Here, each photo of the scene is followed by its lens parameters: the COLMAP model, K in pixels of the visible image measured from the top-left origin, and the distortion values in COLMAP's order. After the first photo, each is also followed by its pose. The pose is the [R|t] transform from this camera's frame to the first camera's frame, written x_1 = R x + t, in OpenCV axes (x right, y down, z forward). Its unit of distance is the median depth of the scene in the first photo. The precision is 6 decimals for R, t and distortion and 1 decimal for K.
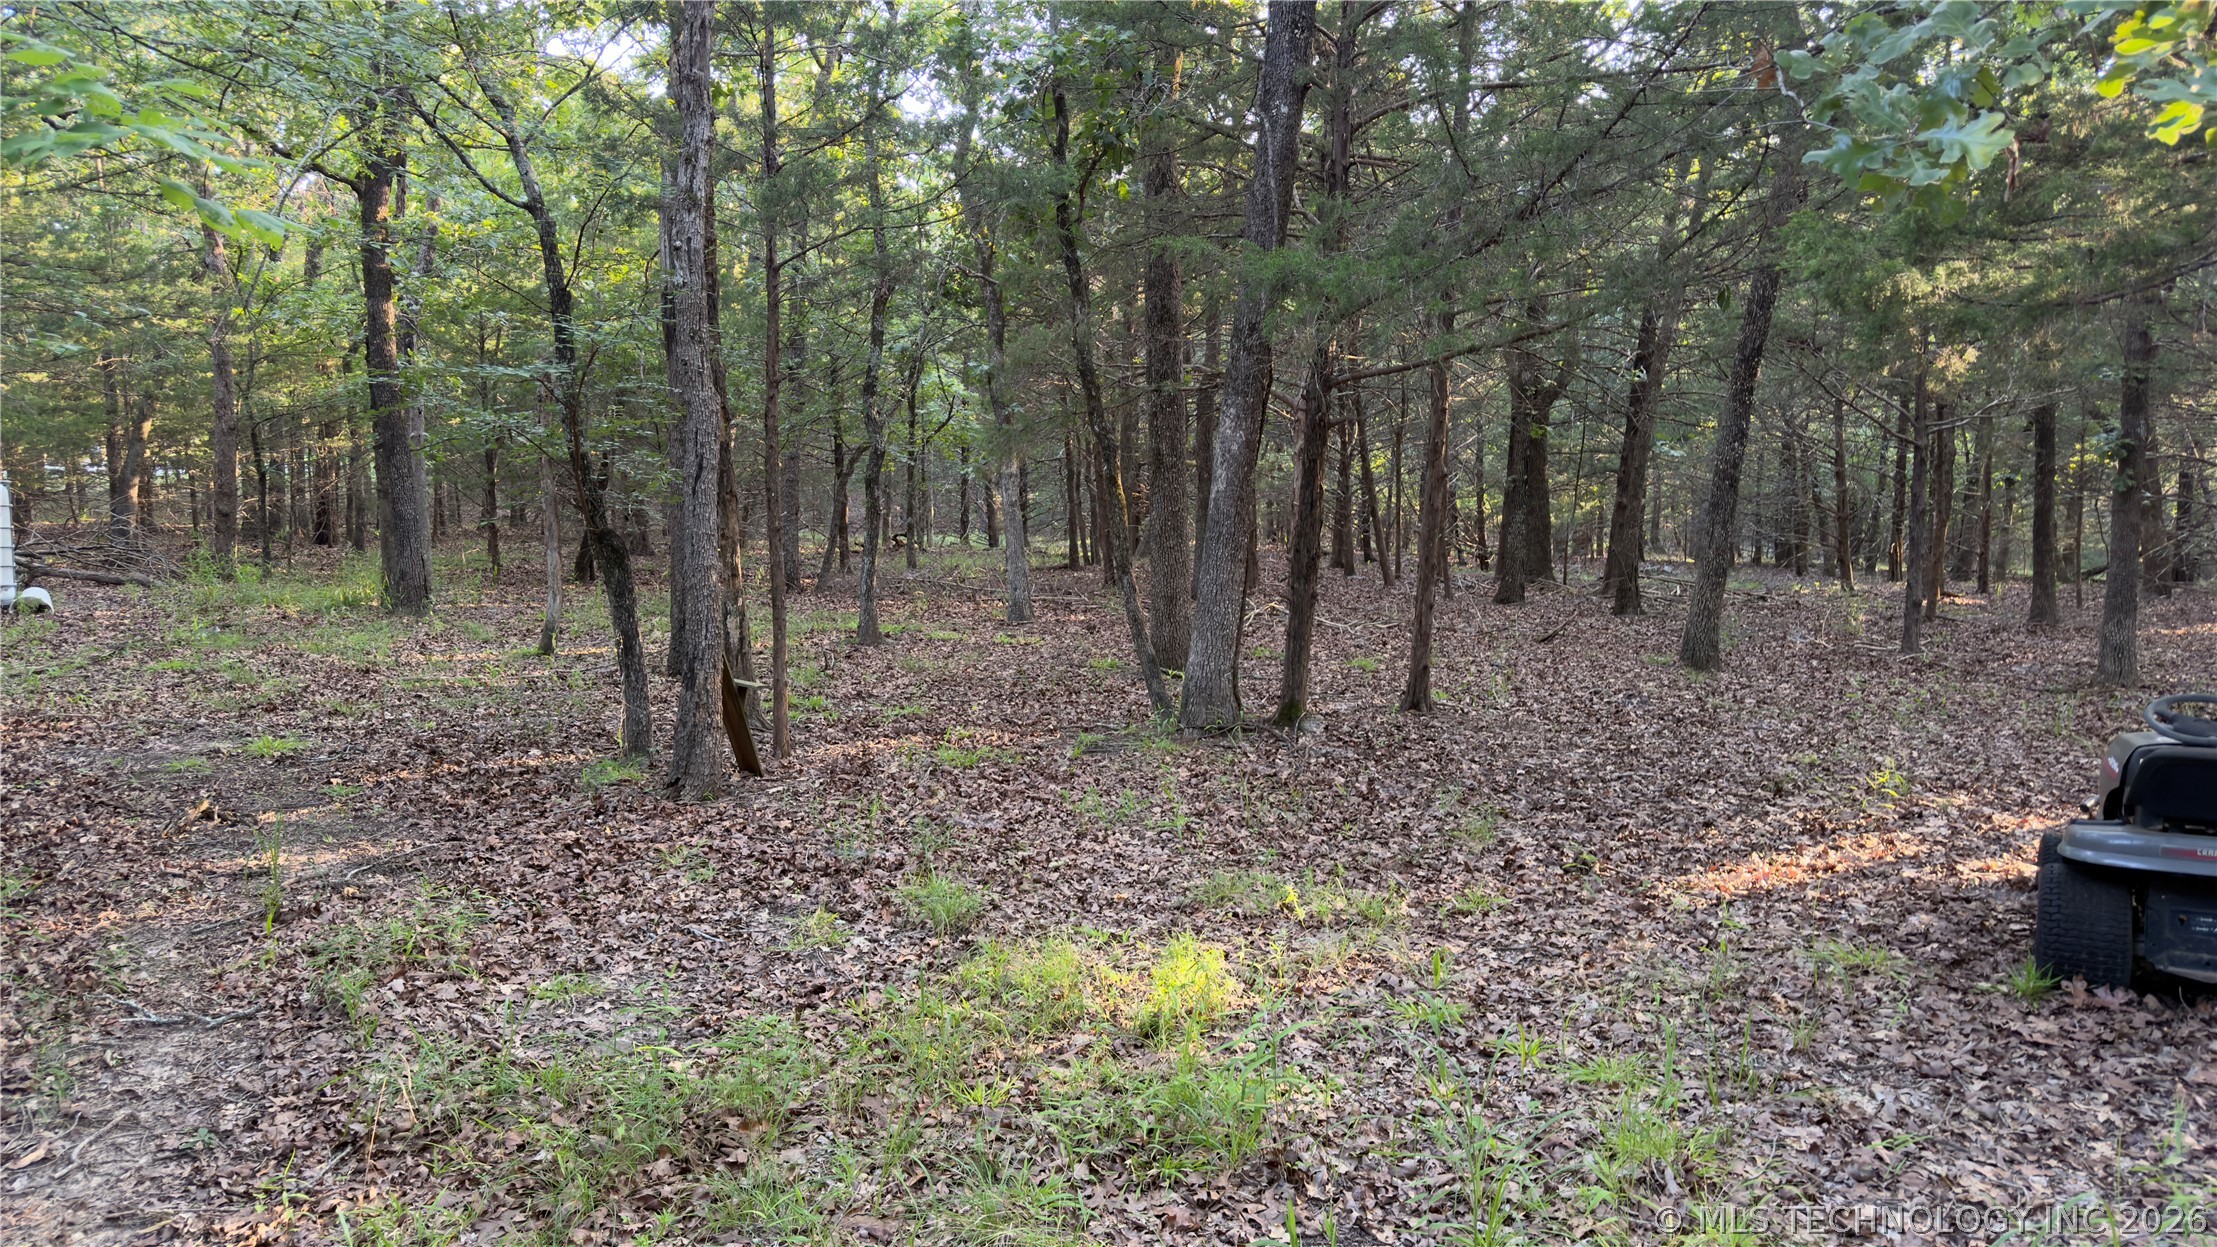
lens RADIAL K [[1373.4, 0, 1137.5], [0, 1373.4, 584.7], [0, 0, 1]] dist [-0.051084, 0.001179]
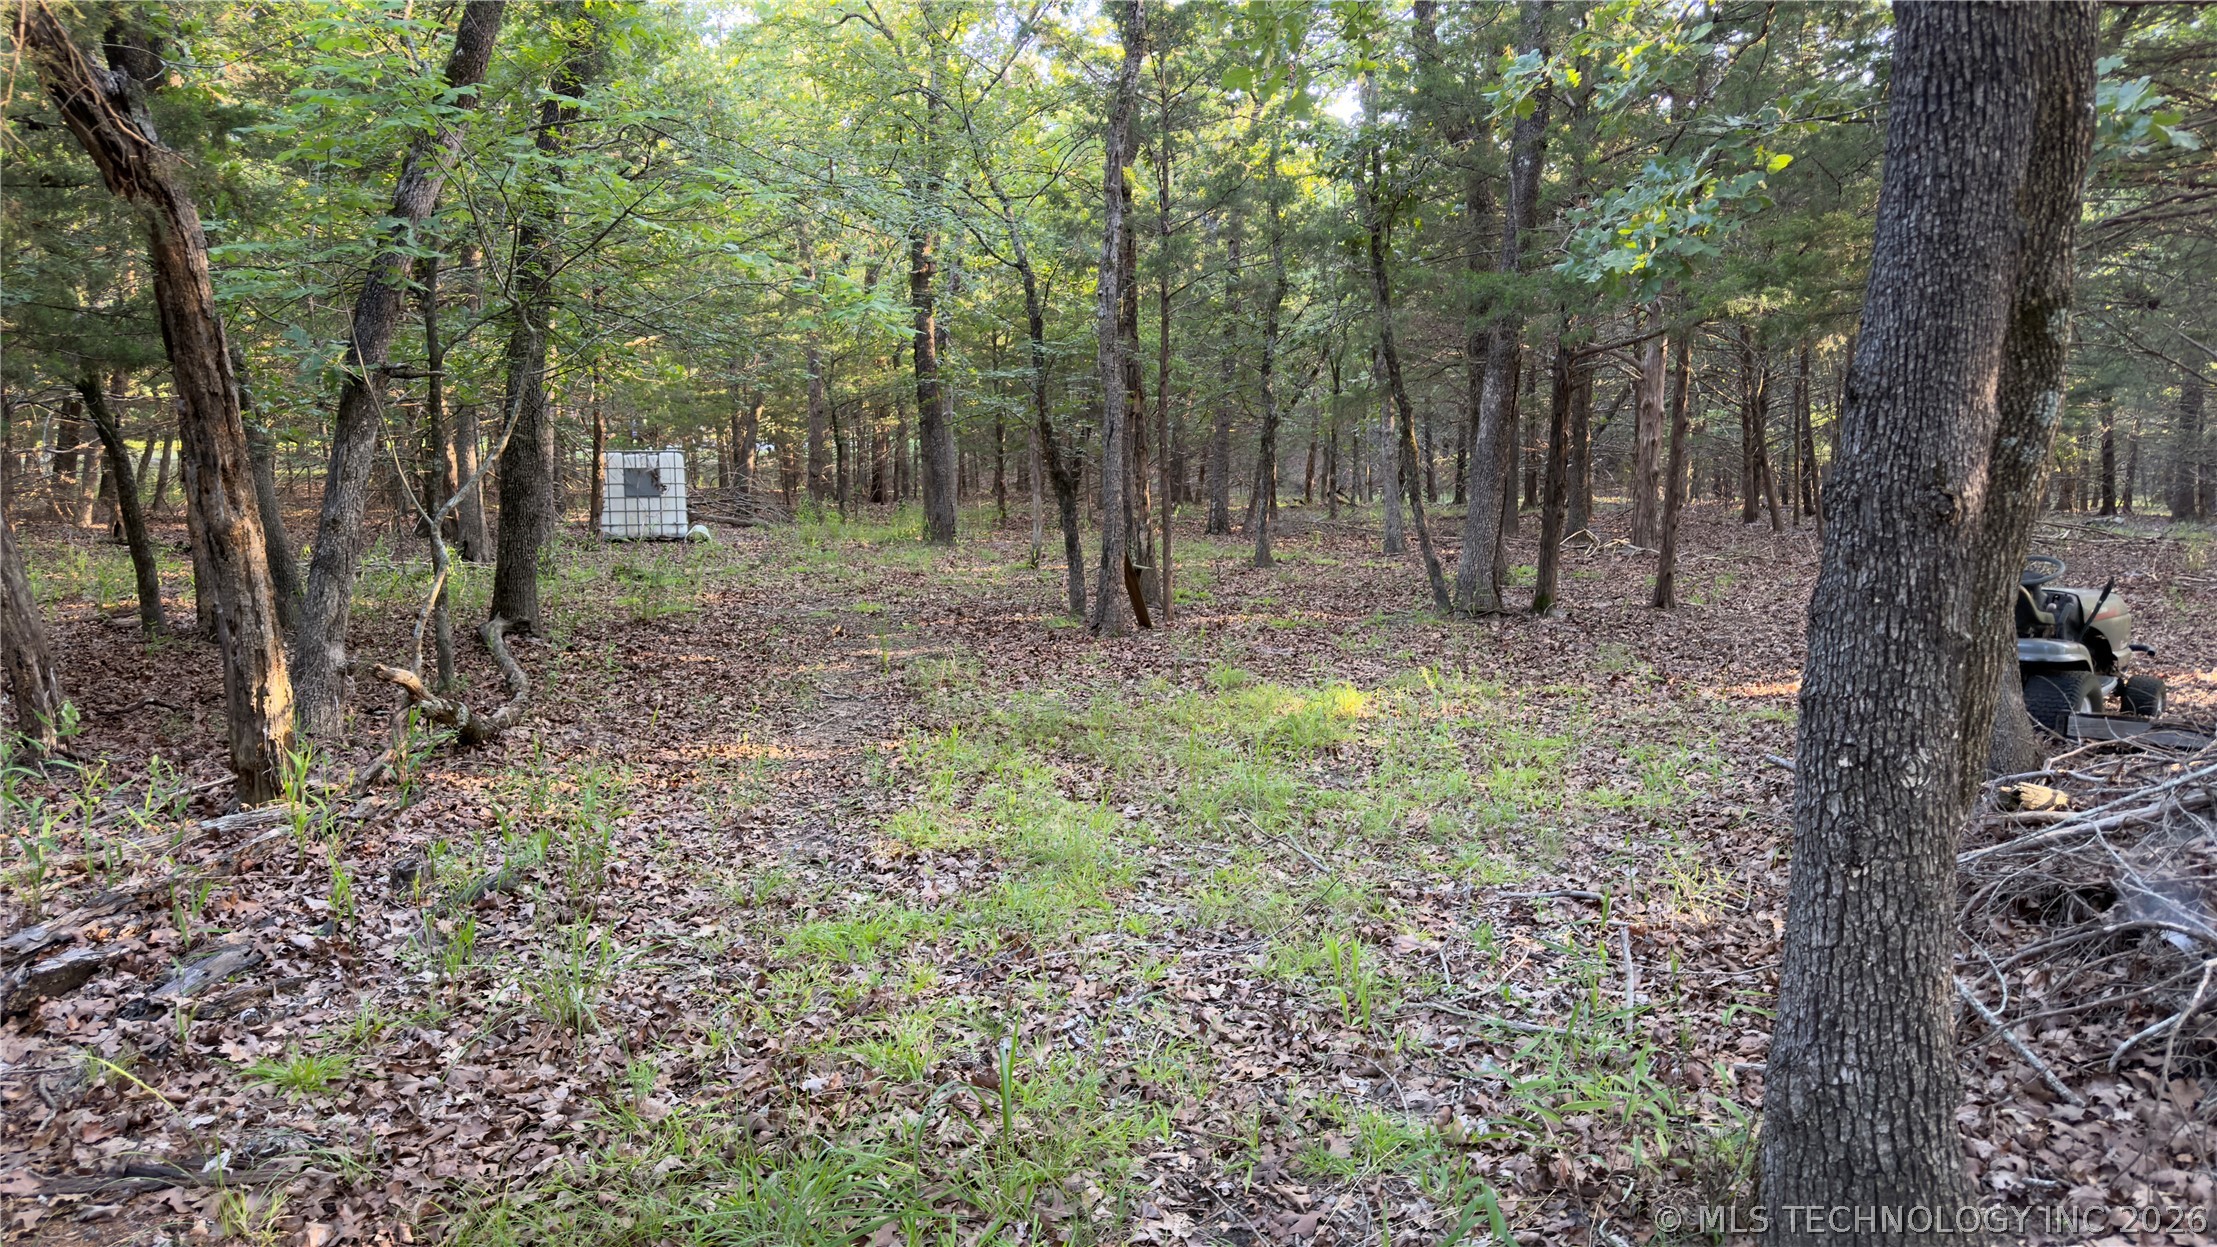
lens RADIAL K [[1373.4, 0, 1137.5], [0, 1373.4, 584.7], [0, 0, 1]] dist [-0.051084, 0.001179]
pose [[0.940268, 0.020301, -0.339831, 0.122077], [-0.013288, 0.999648, 0.022951, 0.027554], [0.340177, -0.017064, 0.940207, -0.242175]]
